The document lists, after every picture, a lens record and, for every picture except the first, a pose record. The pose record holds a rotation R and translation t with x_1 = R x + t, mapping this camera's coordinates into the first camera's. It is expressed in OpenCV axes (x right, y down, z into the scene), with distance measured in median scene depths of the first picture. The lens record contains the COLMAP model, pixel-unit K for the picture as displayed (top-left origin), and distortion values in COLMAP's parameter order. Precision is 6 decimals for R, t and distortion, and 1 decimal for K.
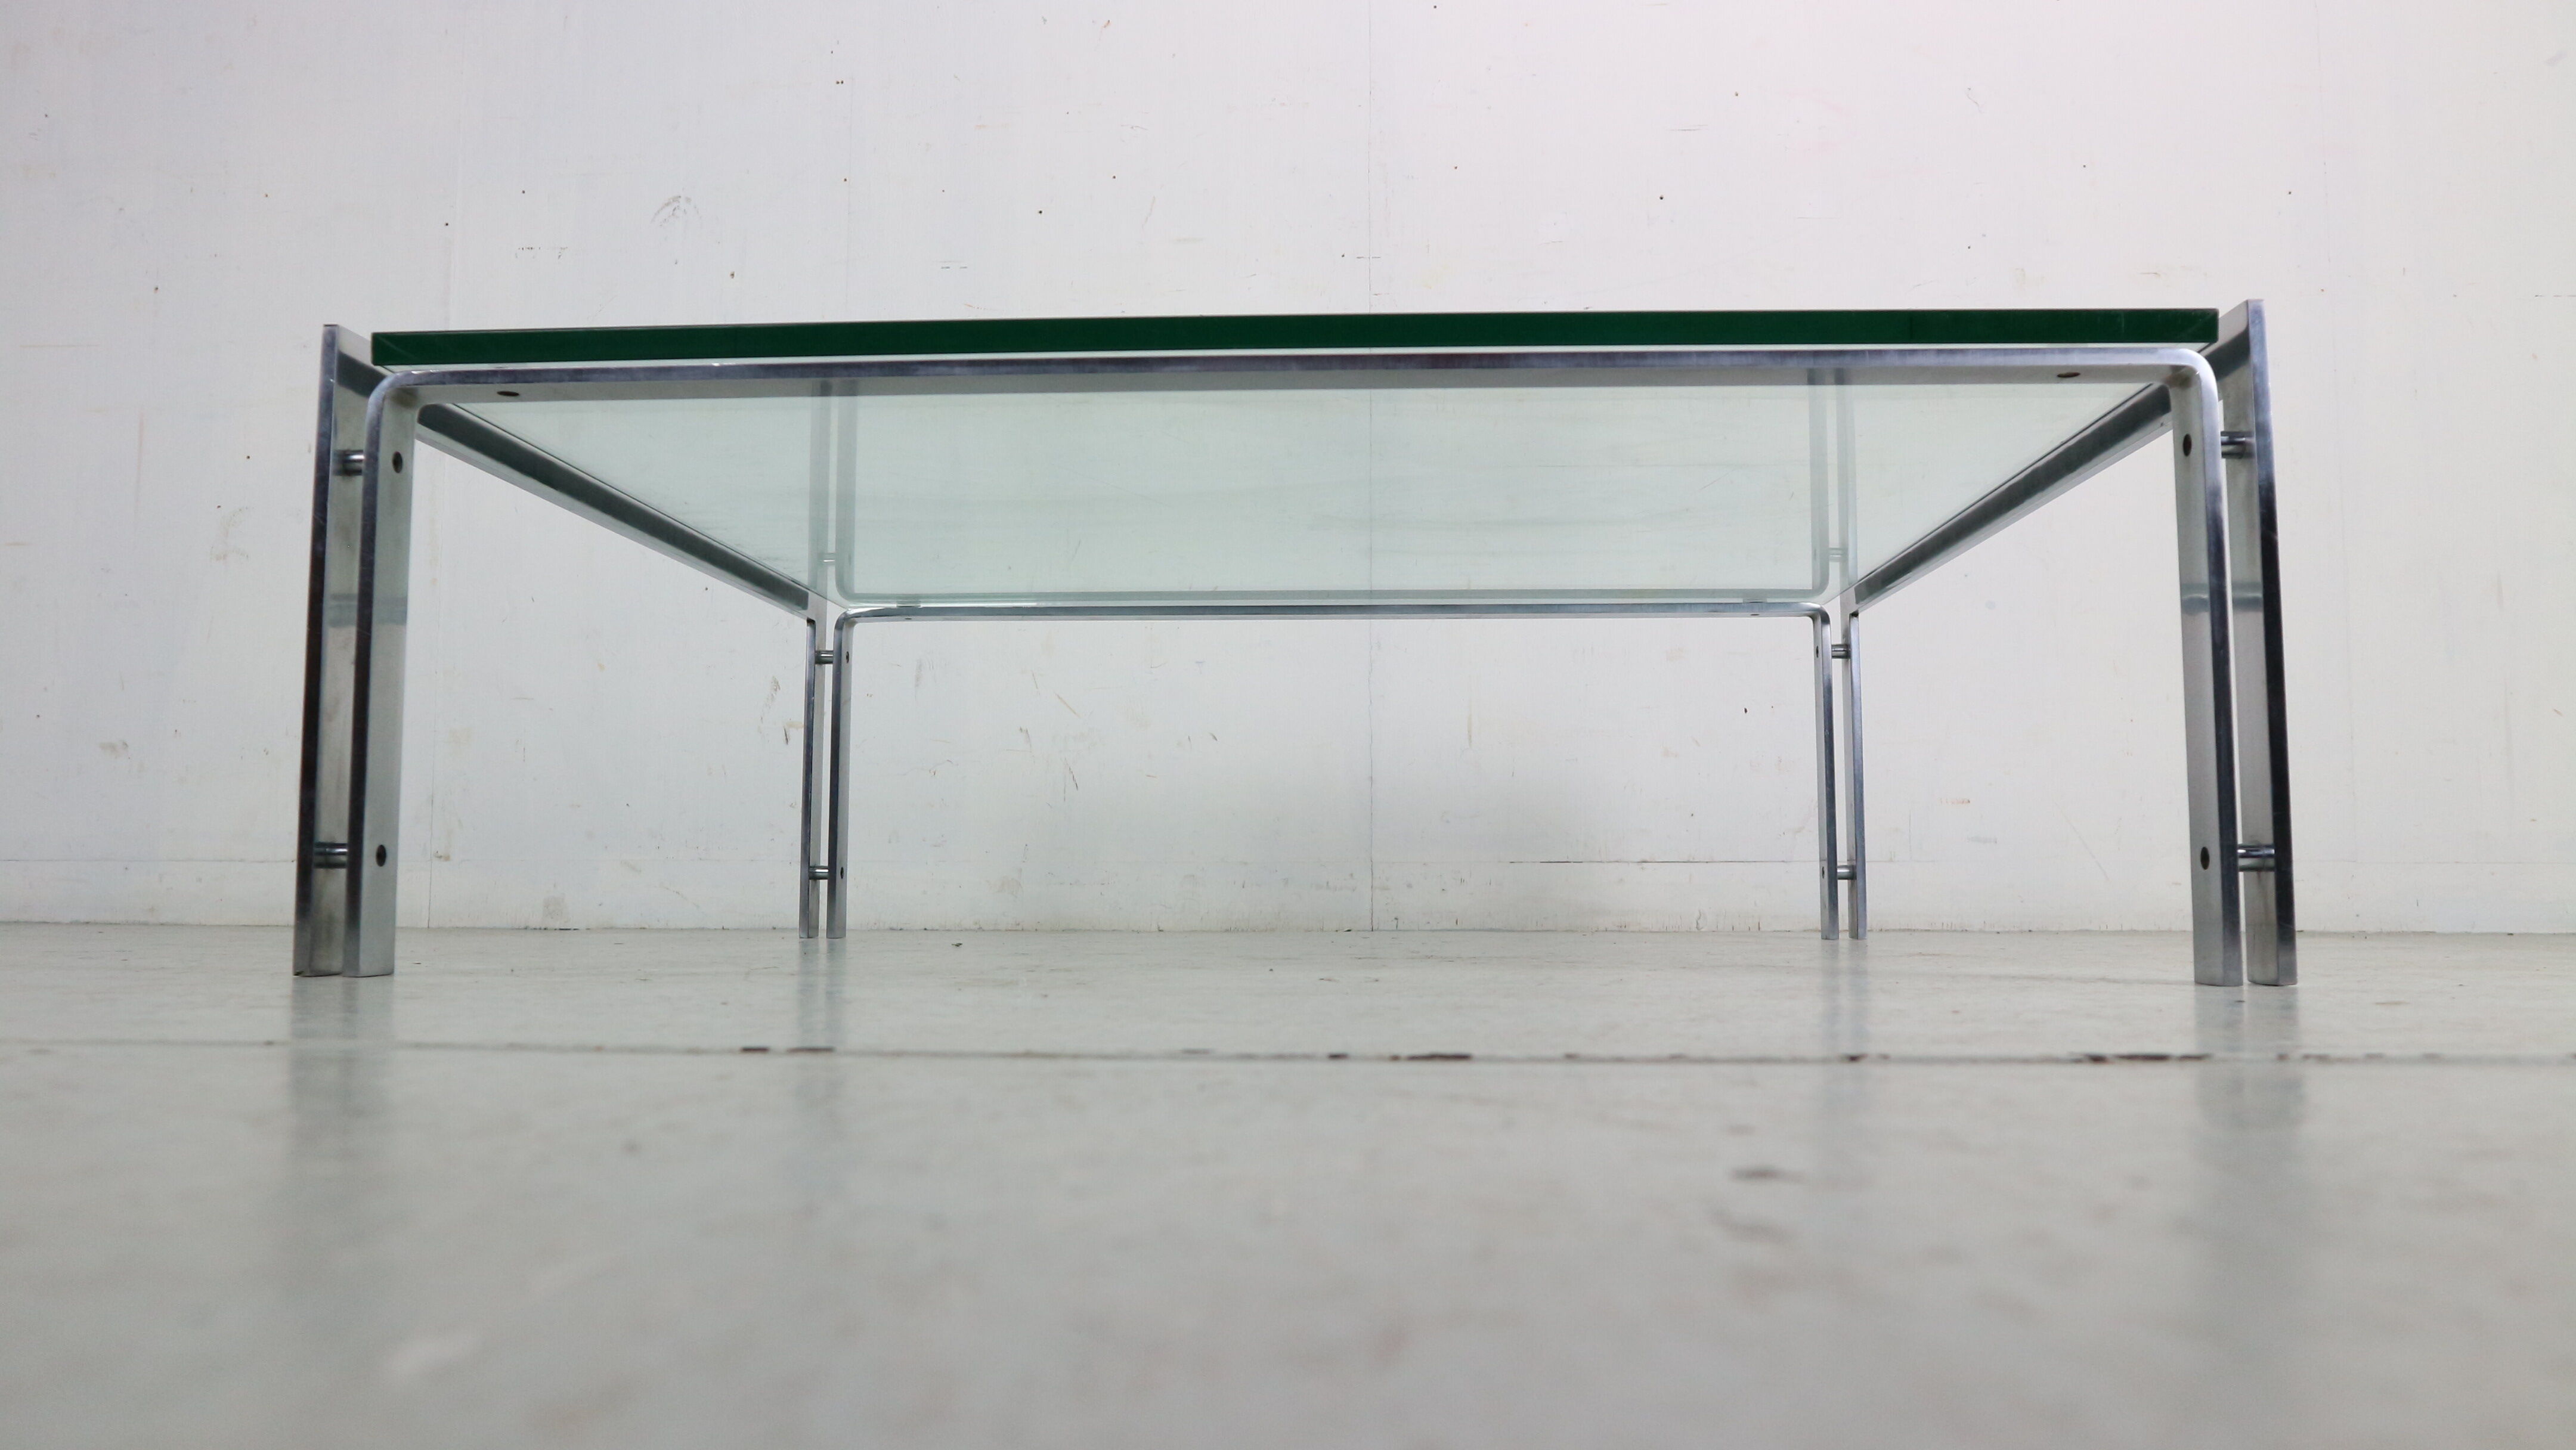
lens RADIAL K [[2069.3, 0, 1282.0], [0, 2069.3, 704.1], [0, 0, 1]] dist [-0.102776, 0.113830]
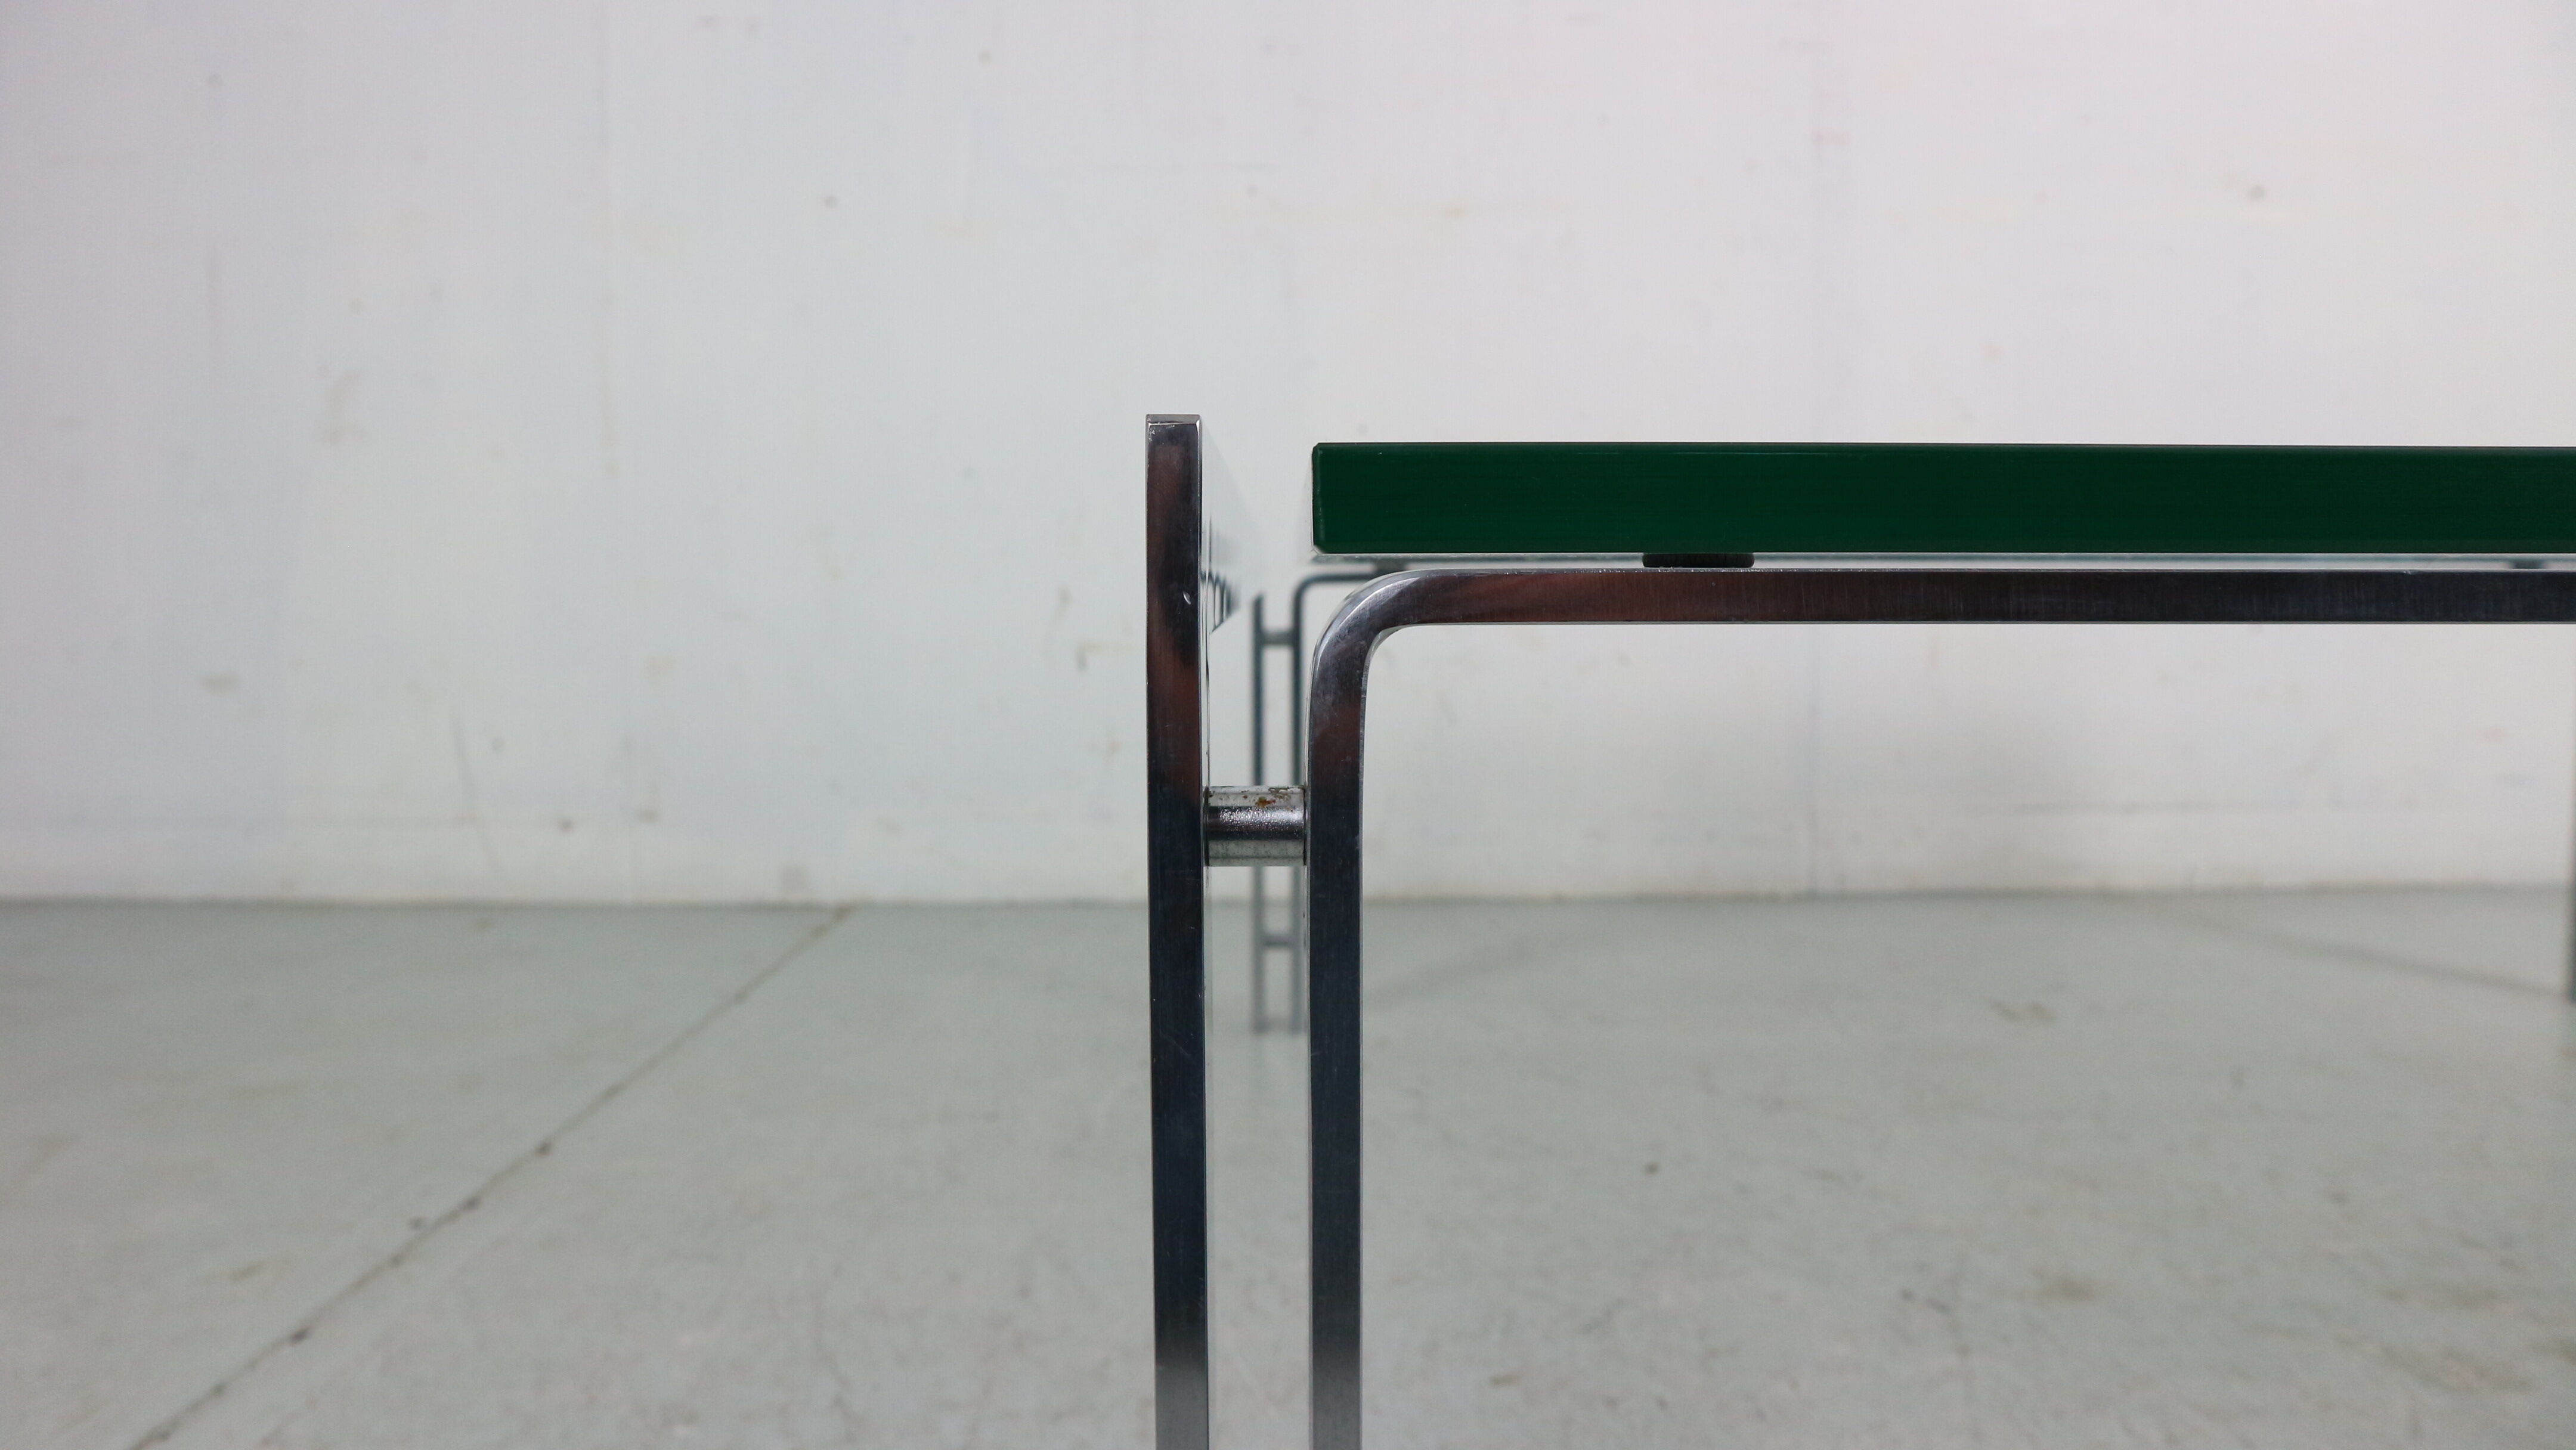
lens RADIAL K [[1790.5, 0, 1281.4], [0, 1790.5, 747.6], [0, 0, 1]] dist [-0.126818, 0.087499]
pose [[0.998439, -0.013007, 0.054314, -0.206691], [0.002790, 0.982905, 0.184094, -0.079806], [-0.055780, -0.183655, 0.981407, 0.321620]]
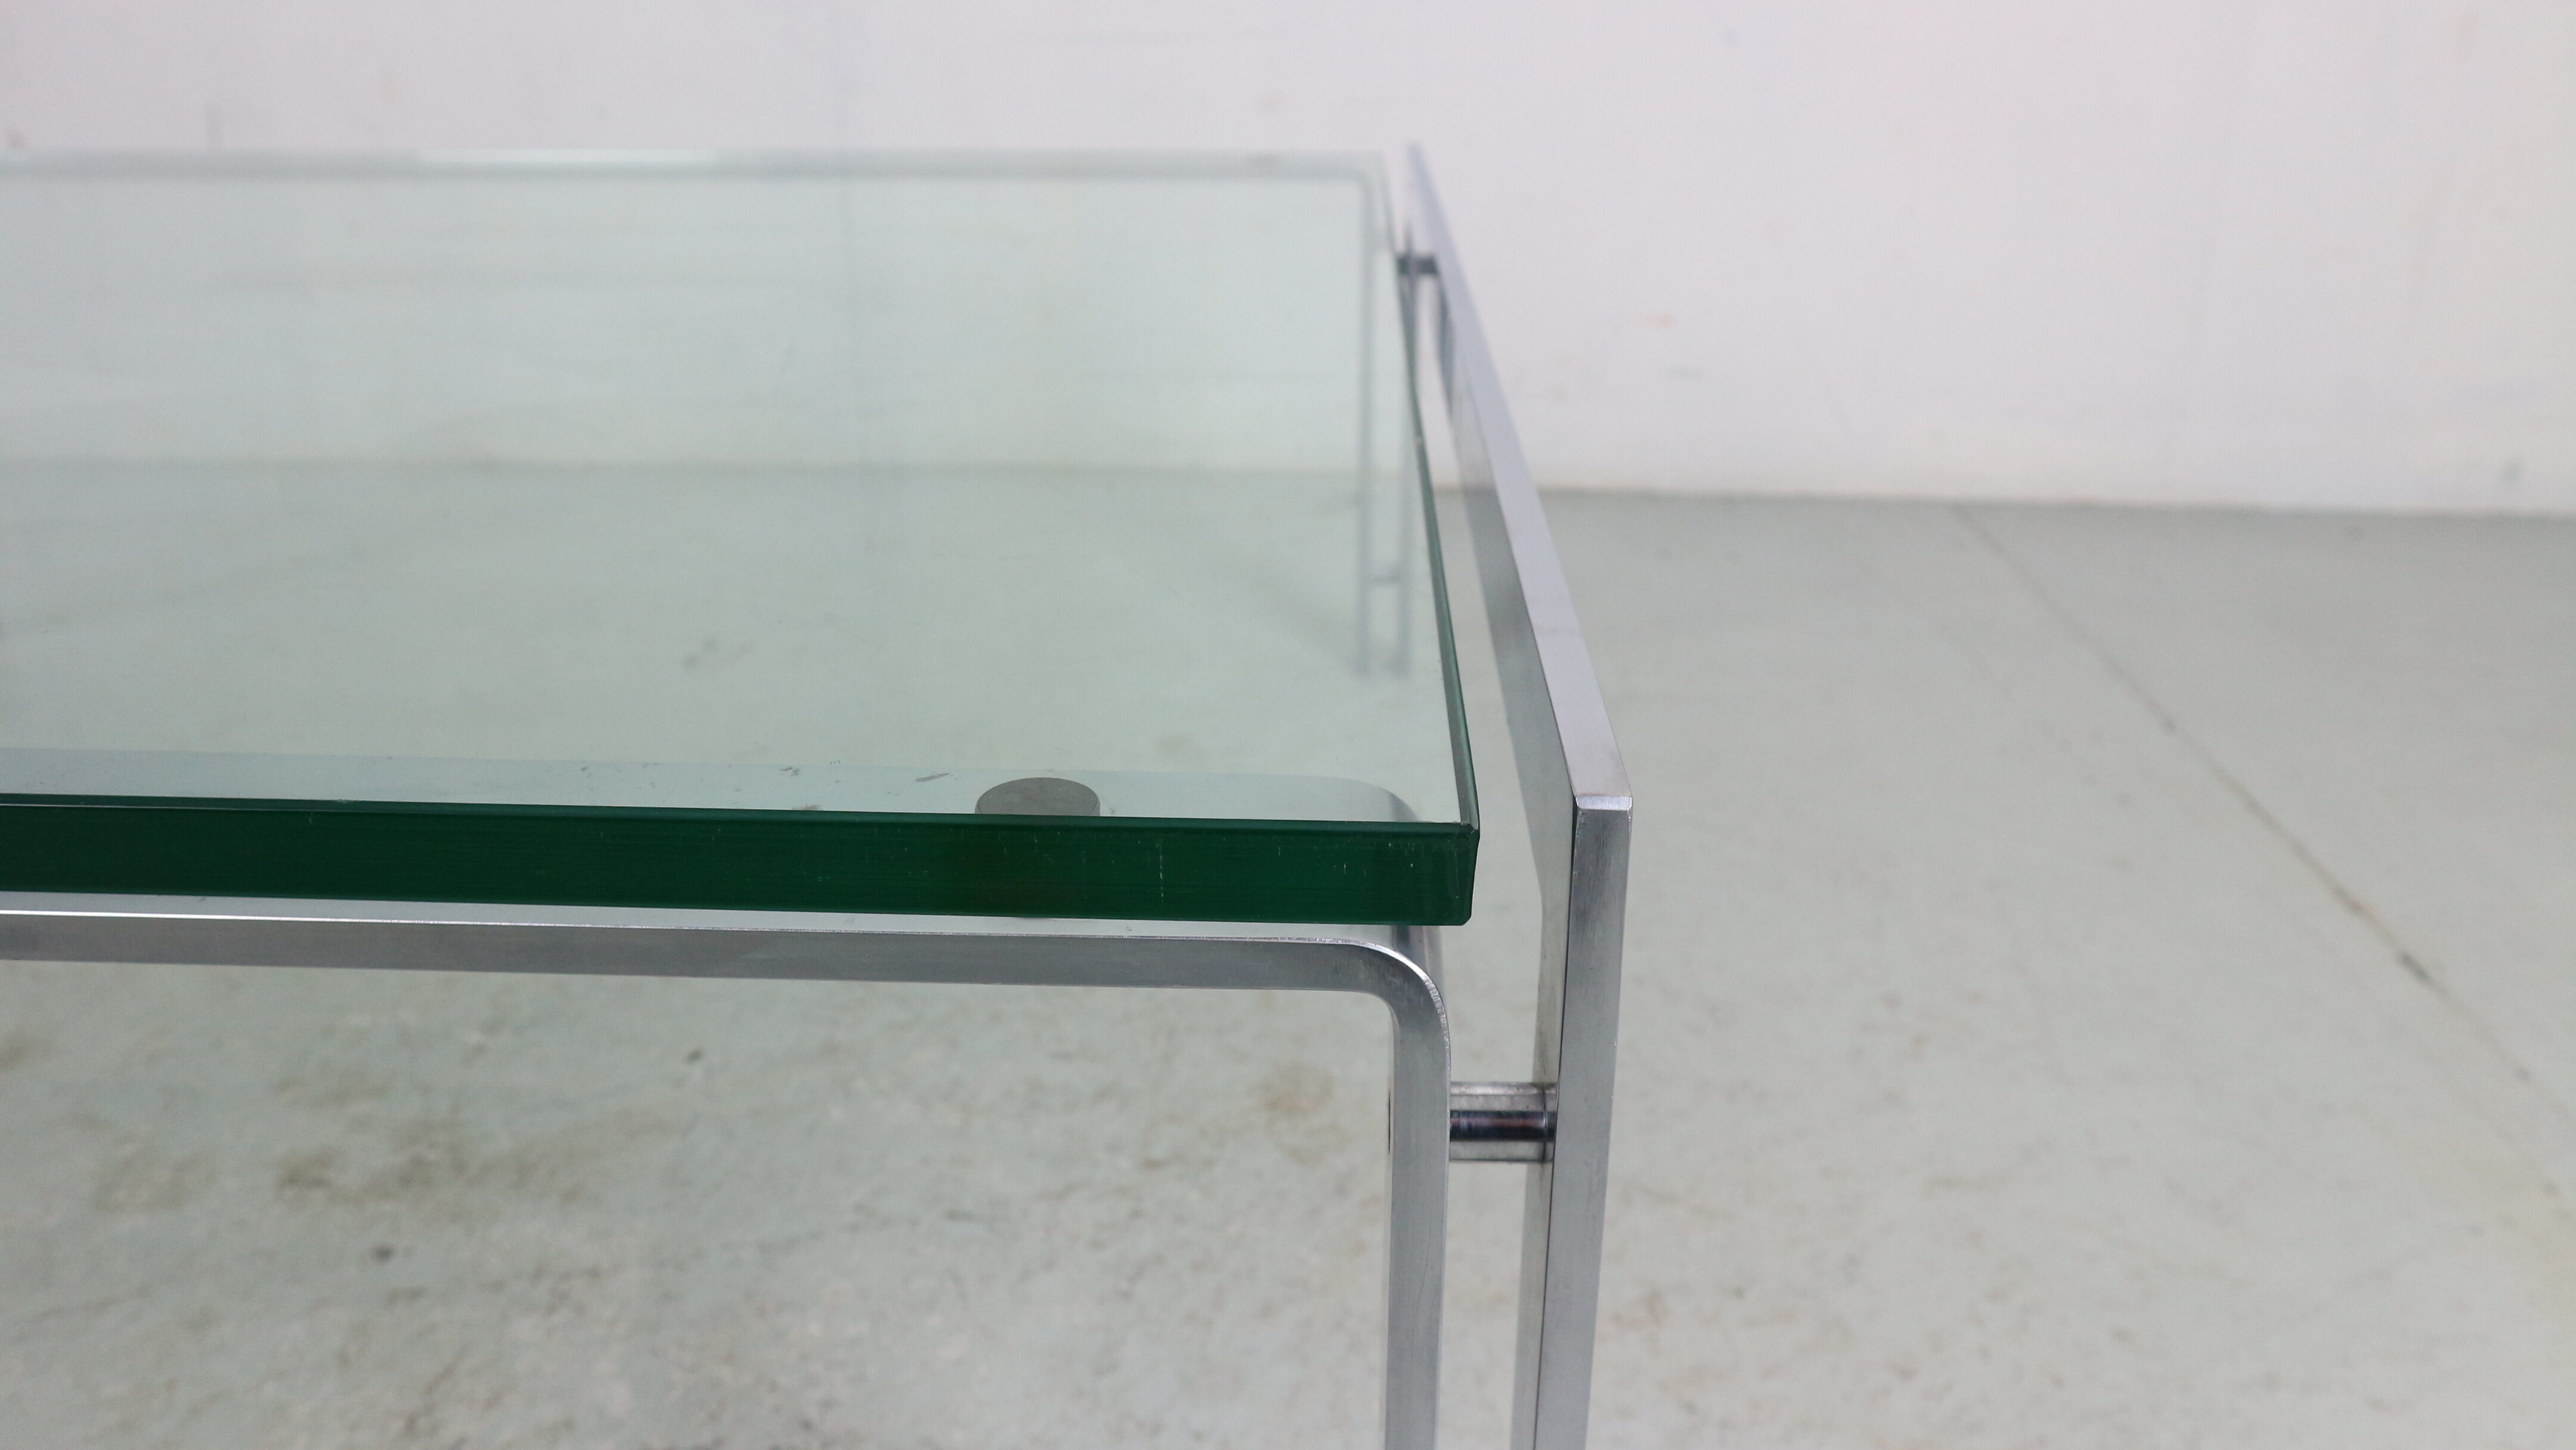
lens RADIAL K [[2001.9, 0, 1297.7], [0, 2001.9, 716.2], [0, 0, 1]] dist [-0.100469, 0.089928]
pose [[0.999524, -0.008458, 0.029657, 0.178234], [-0.005836, 0.892398, 0.451211, -0.141790], [-0.030282, -0.451170, 0.891924, 0.309448]]
